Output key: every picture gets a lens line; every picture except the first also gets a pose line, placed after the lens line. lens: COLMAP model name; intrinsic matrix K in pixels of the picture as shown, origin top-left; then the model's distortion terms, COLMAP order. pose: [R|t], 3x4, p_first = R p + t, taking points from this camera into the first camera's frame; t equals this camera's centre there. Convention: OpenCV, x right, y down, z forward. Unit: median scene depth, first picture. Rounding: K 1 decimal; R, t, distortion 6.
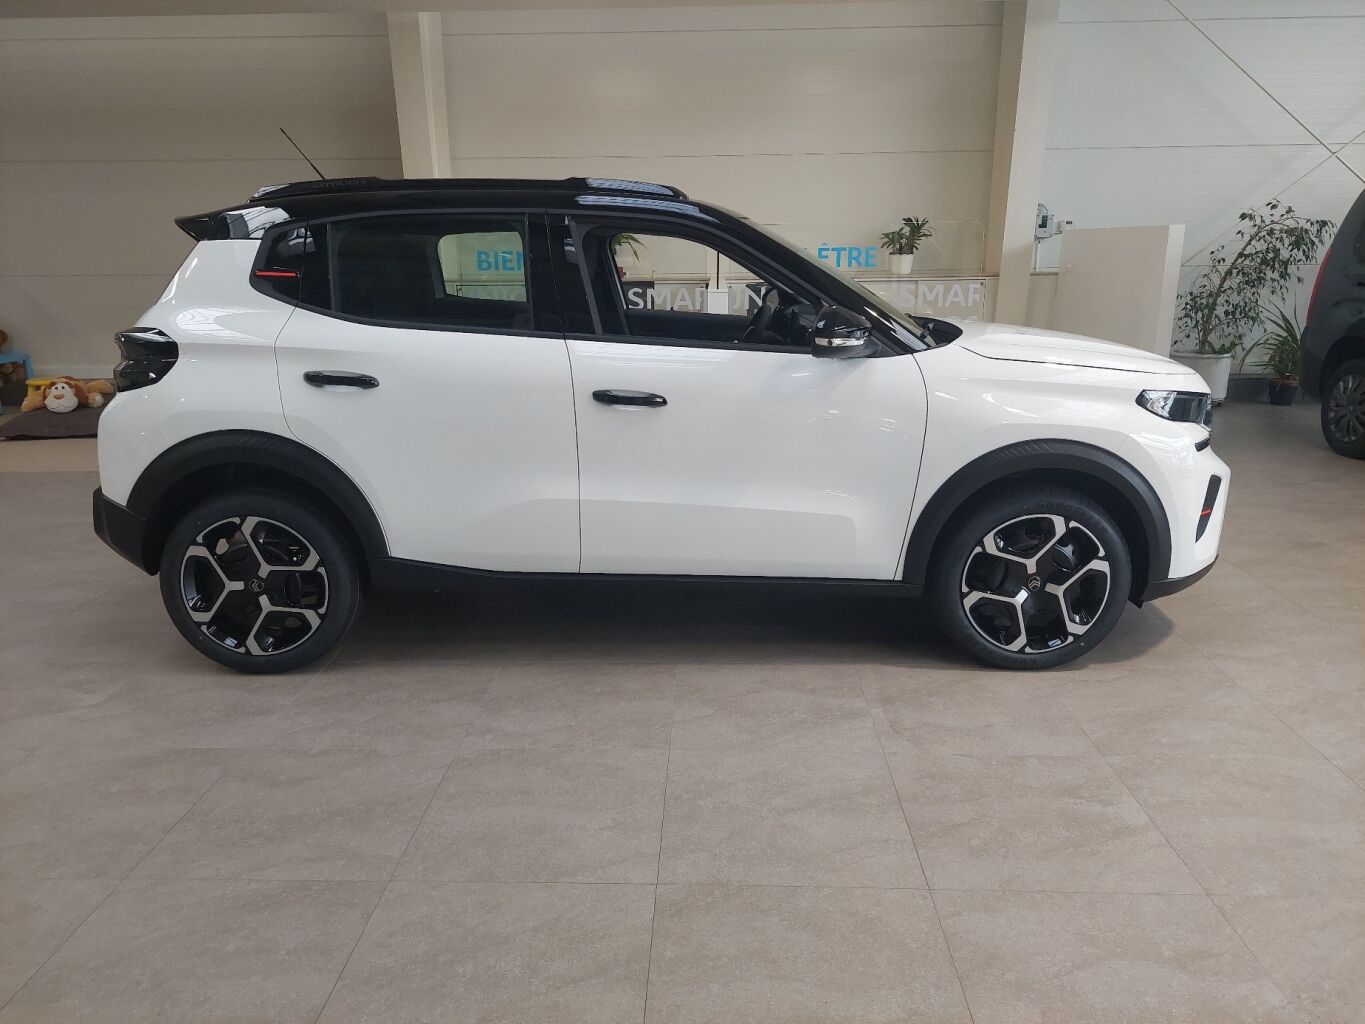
lens RADIAL K [[1014.9, 0, 682.5], [0, 1014.9, 512.0], [0, 0, 1]] dist [0.005091, -0.028078]
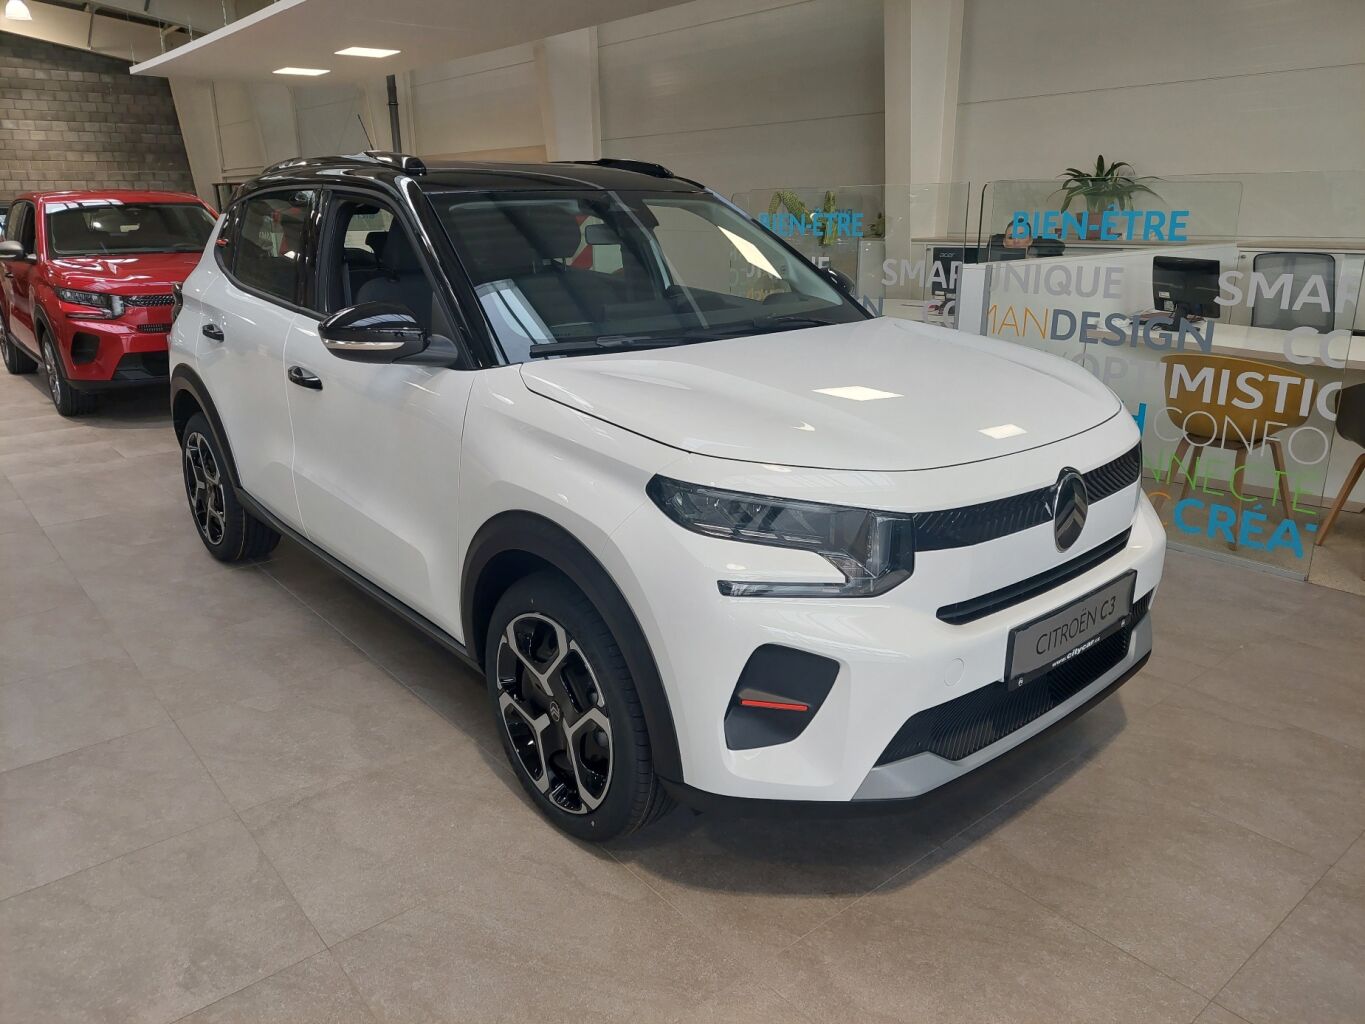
lens RADIAL K [[1014.9, 0, 682.5], [0, 1014.9, 512.0], [0, 0, 1]] dist [0.005091, -0.028078]
pose [[0.665909, 0.220581, -0.712677, 0.877659], [-0.184531, 0.974306, 0.129135, -0.171614], [0.722851, 0.045519, 0.689503, 0.572961]]
